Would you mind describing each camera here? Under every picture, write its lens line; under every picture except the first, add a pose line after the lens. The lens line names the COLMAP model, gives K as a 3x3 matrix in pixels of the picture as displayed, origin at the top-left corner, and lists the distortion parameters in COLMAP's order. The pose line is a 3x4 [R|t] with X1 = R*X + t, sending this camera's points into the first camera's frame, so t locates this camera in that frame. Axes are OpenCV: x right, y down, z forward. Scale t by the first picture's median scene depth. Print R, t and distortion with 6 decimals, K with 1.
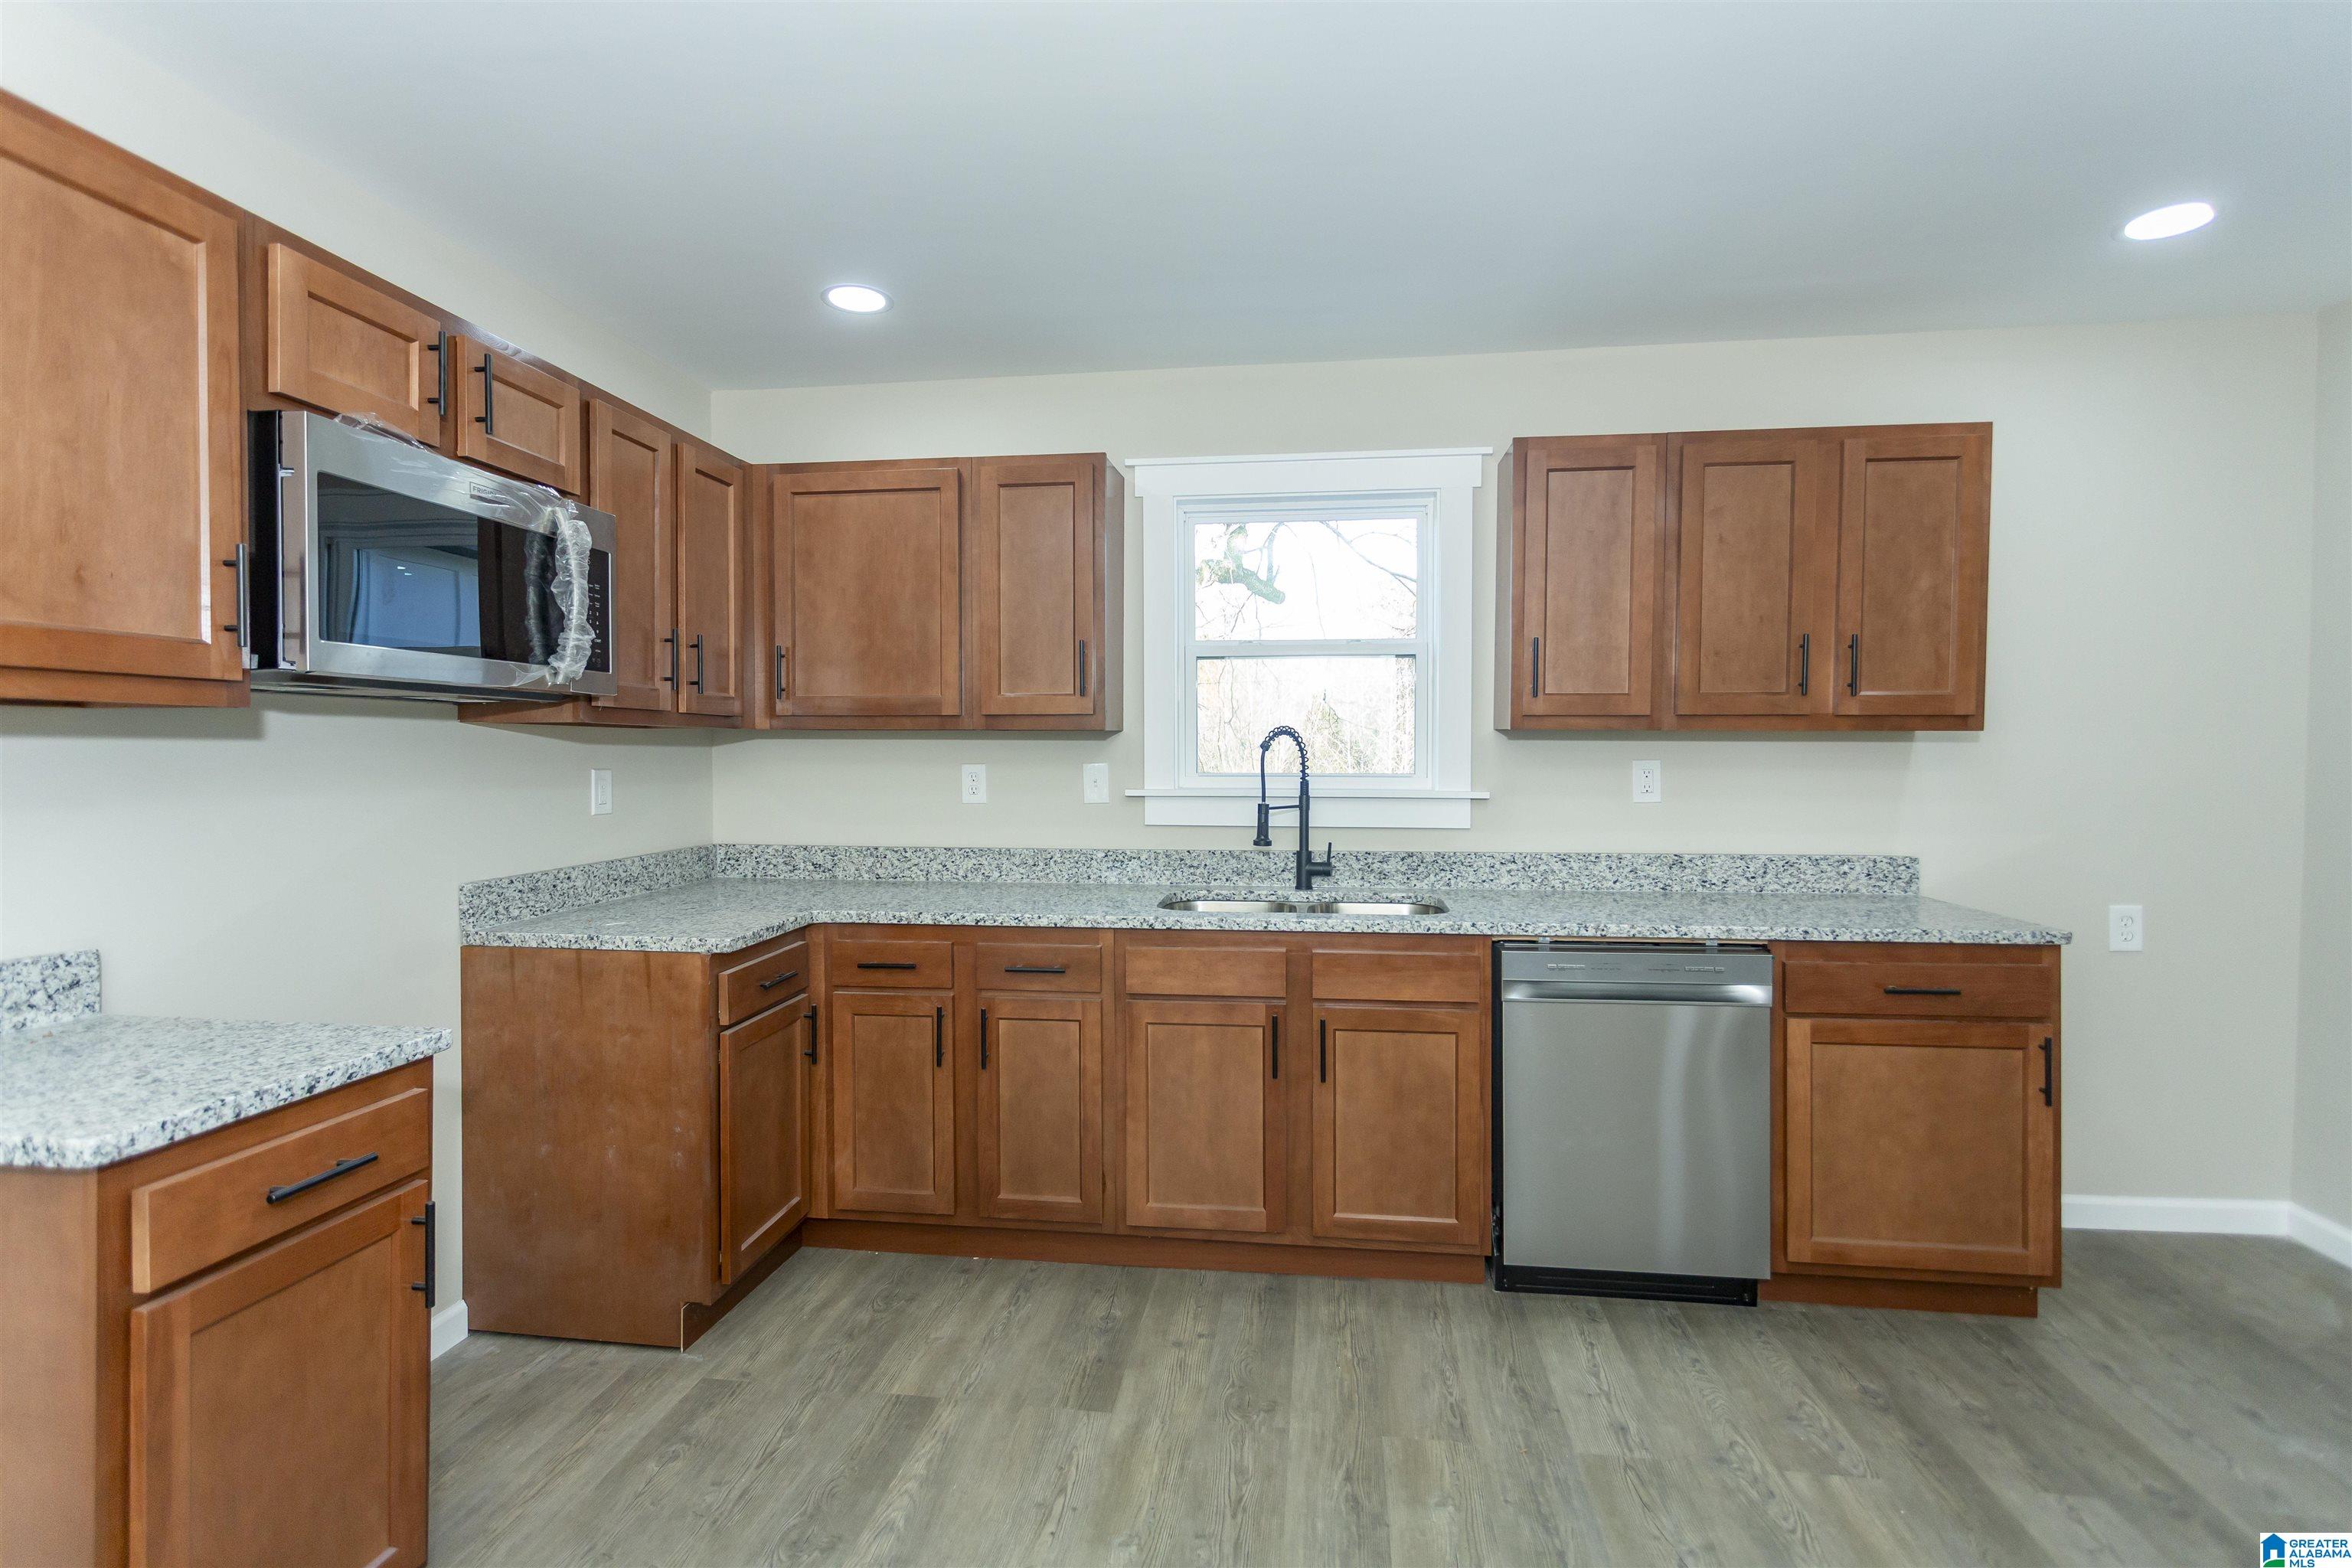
lens RADIAL K [[1124.8, 0, 1126.0], [0, 1124.8, 770.5], [0, 0, 1]] dist [0.004588, 0.001868]
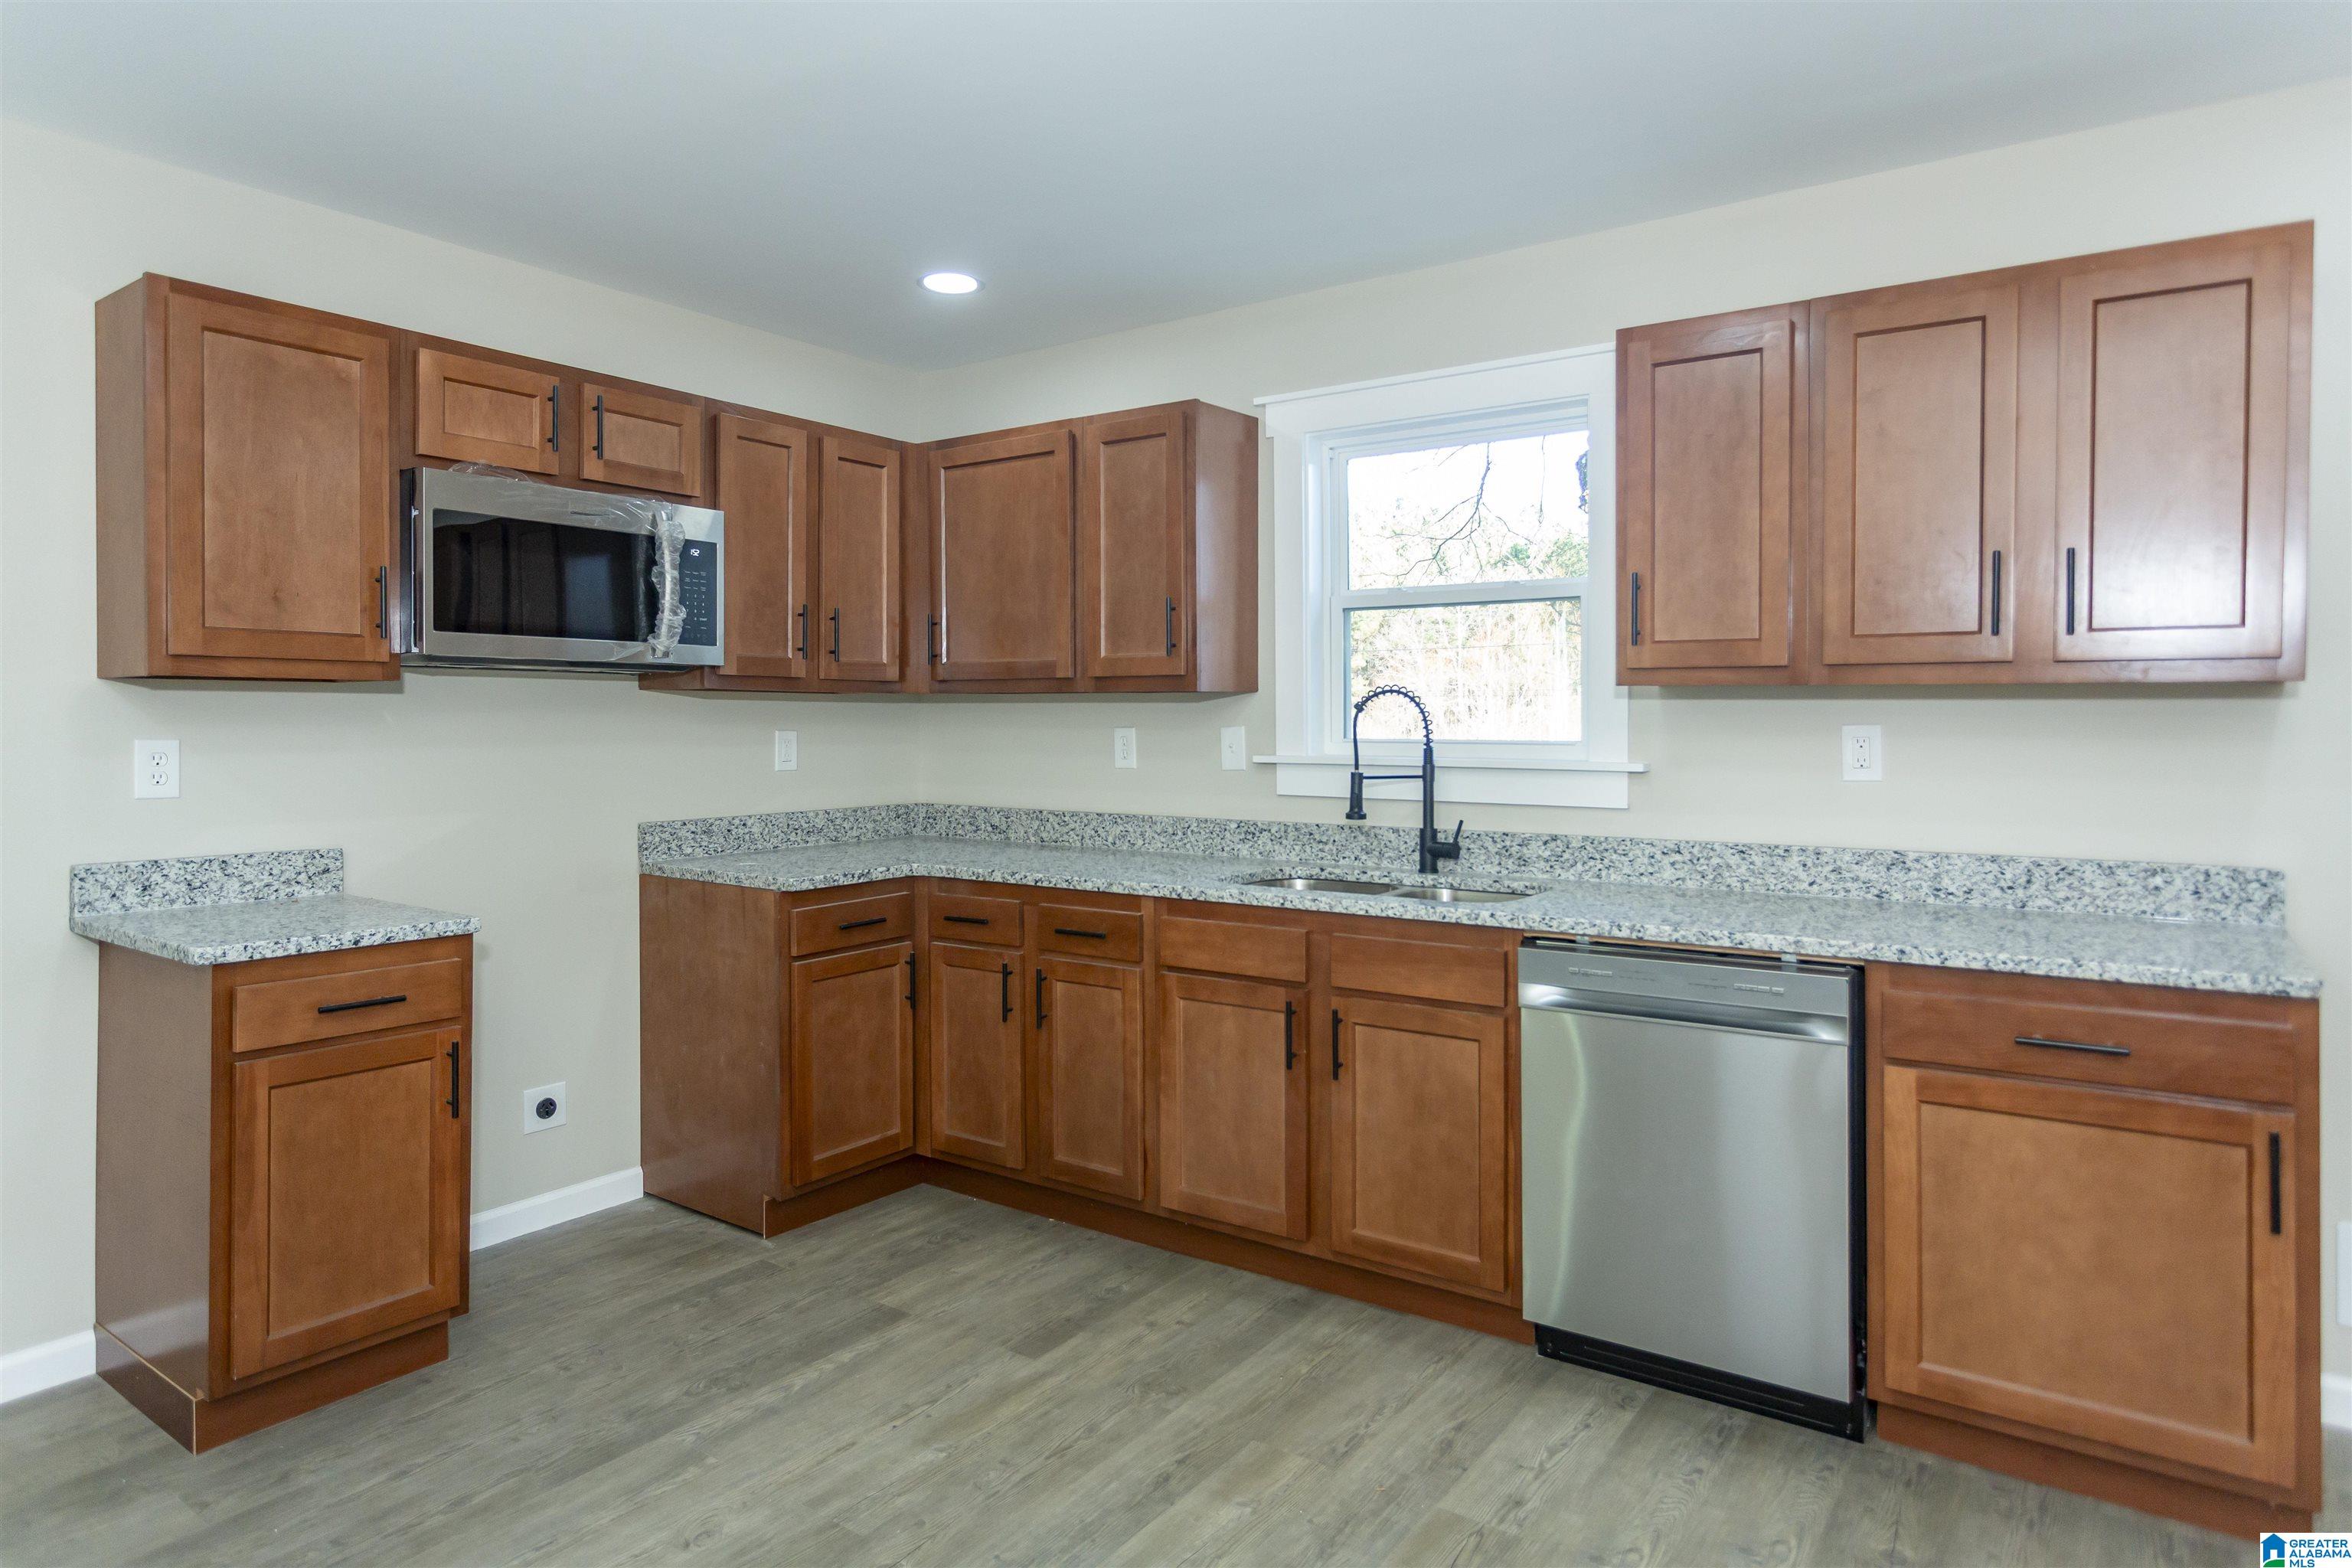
lens RADIAL K [[1376.2, 0, 1141.8], [0, 1376.2, 739.7], [0, 0, 1]] dist [-0.002352, 0.003275]
pose [[0.880296, 0.007585, -0.474364, 0.585015], [-0.009151, 0.999958, -0.000992, 0.007549], [0.474337, 0.005214, 0.880328, -0.048123]]
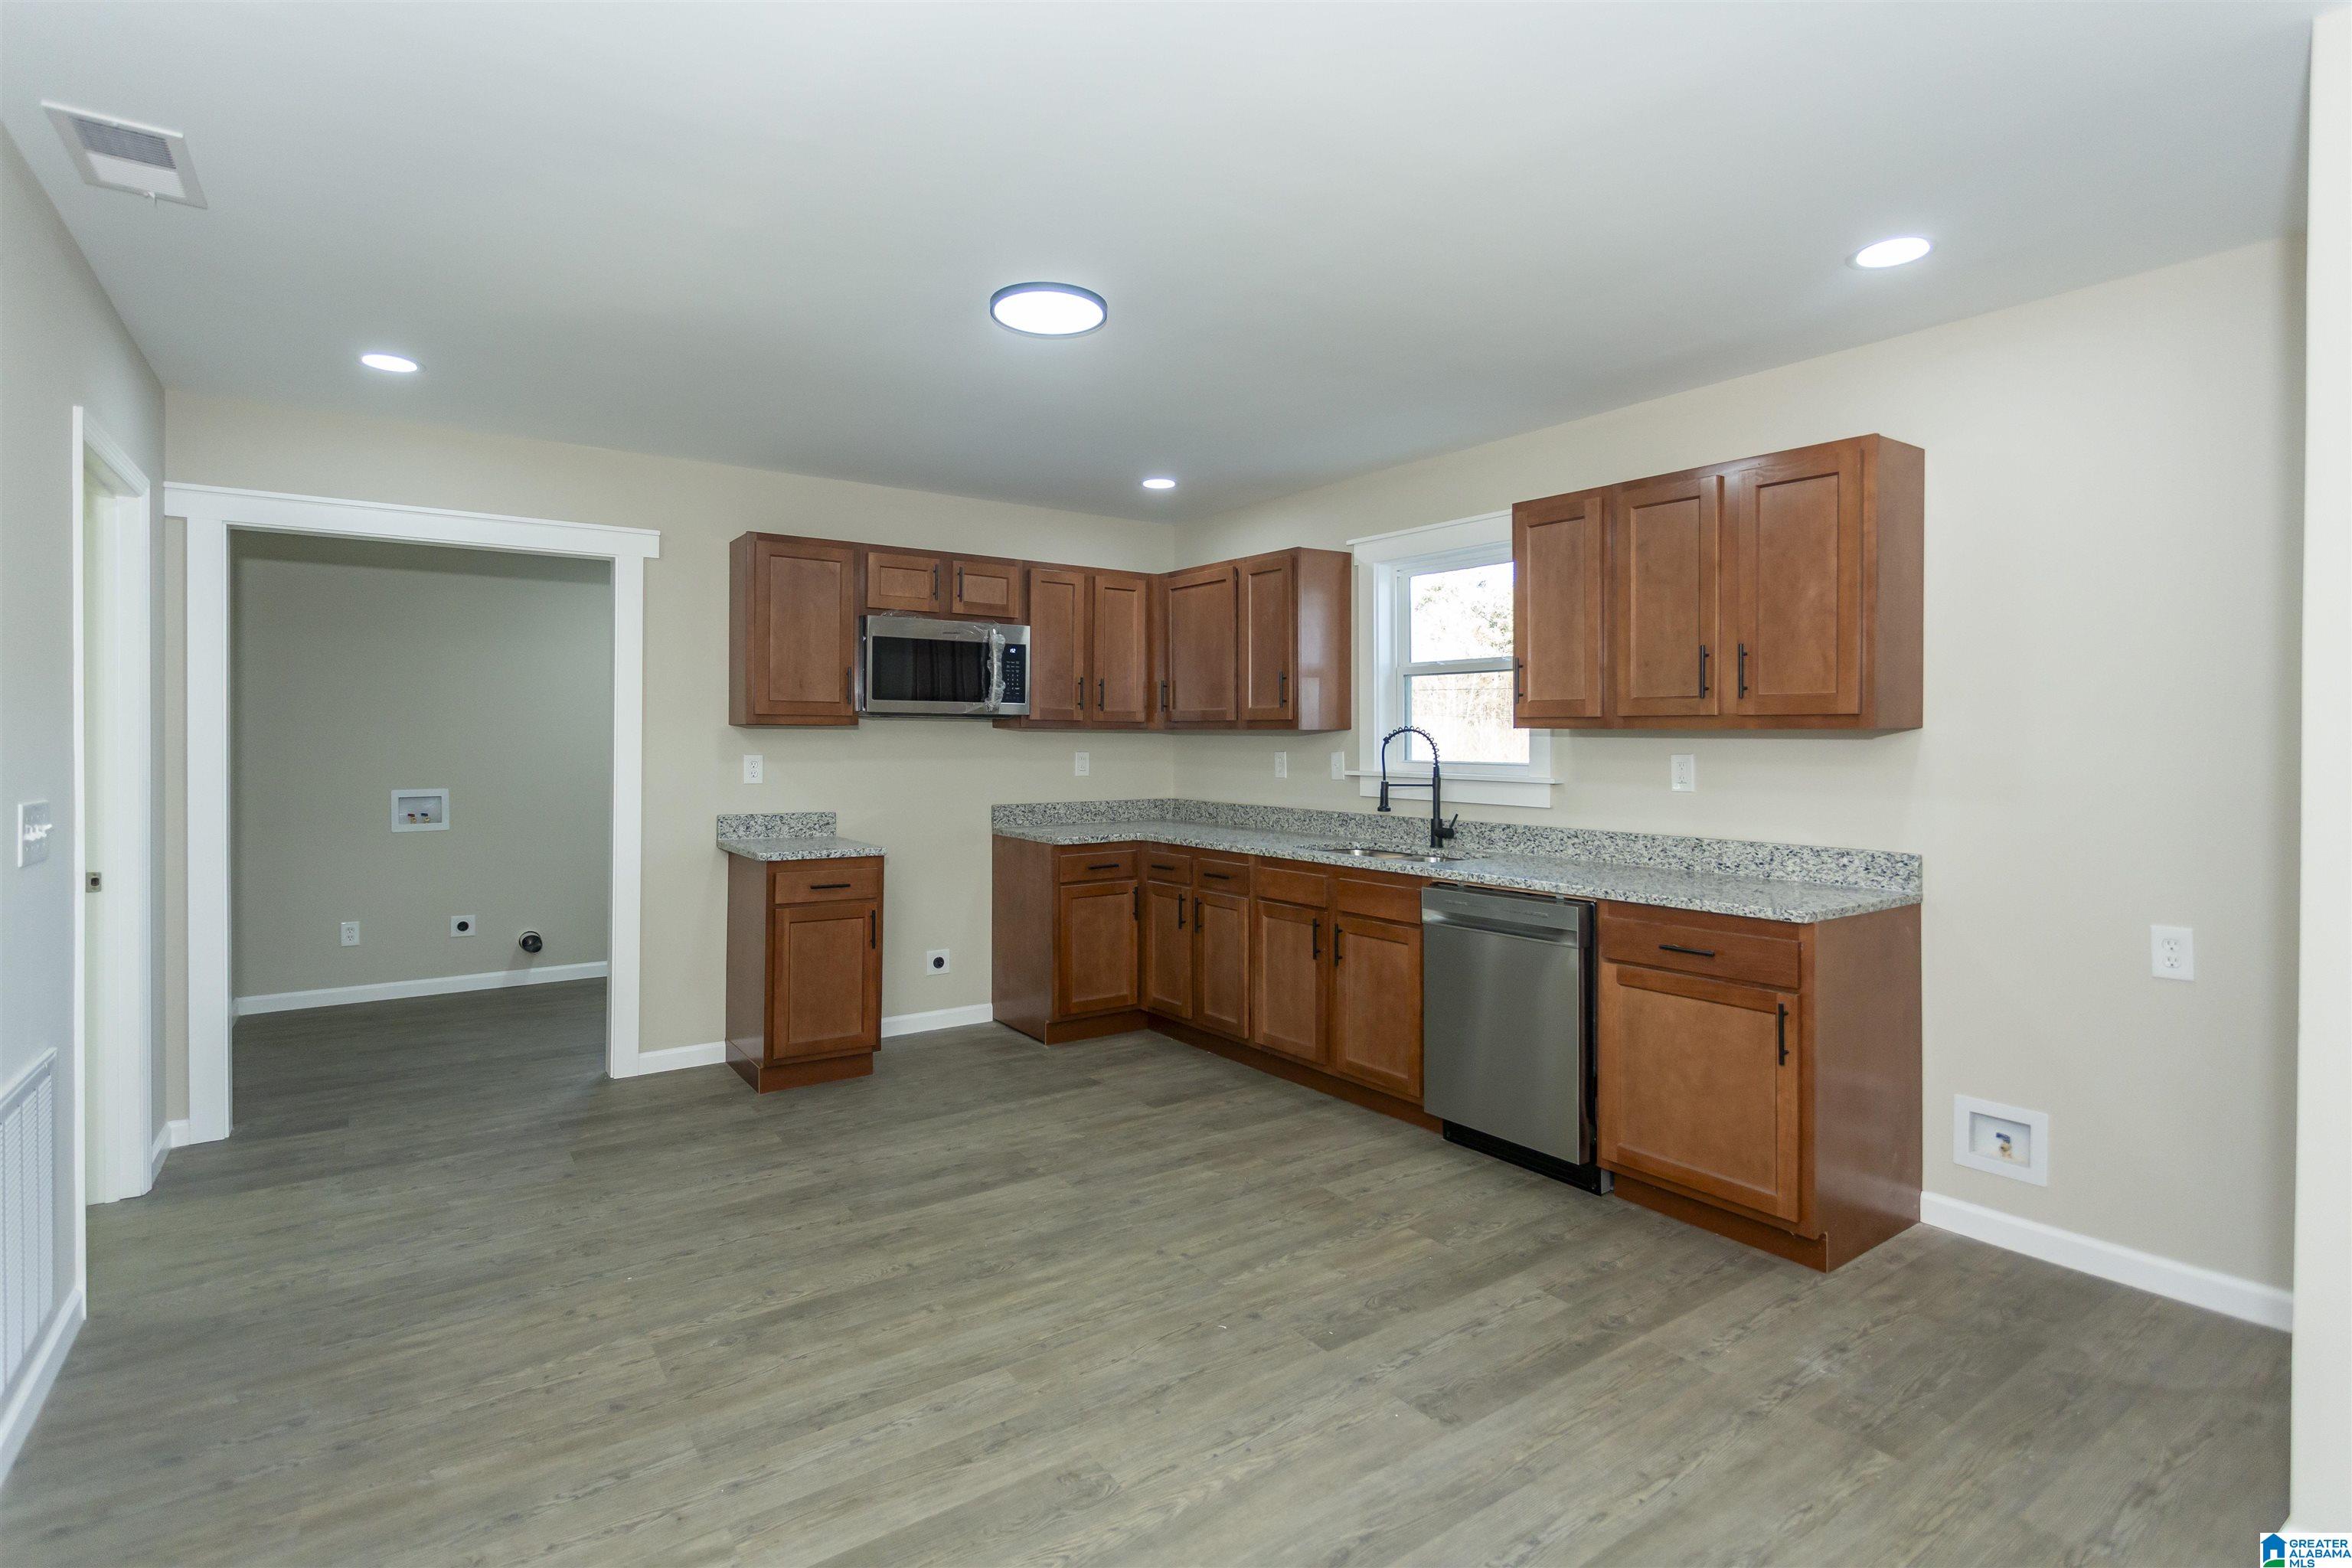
lens RADIAL K [[1176.0, 0, 1118.2], [0, 1176.0, 756.6], [0, 0, 1]] dist [-0.006442, 0.003025]
pose [[0.650519, 0.014338, -0.759355, 1.220860], [-0.018126, 0.999830, 0.003351, -0.000680], [0.759274, 0.011584, 0.650668, -0.249485]]
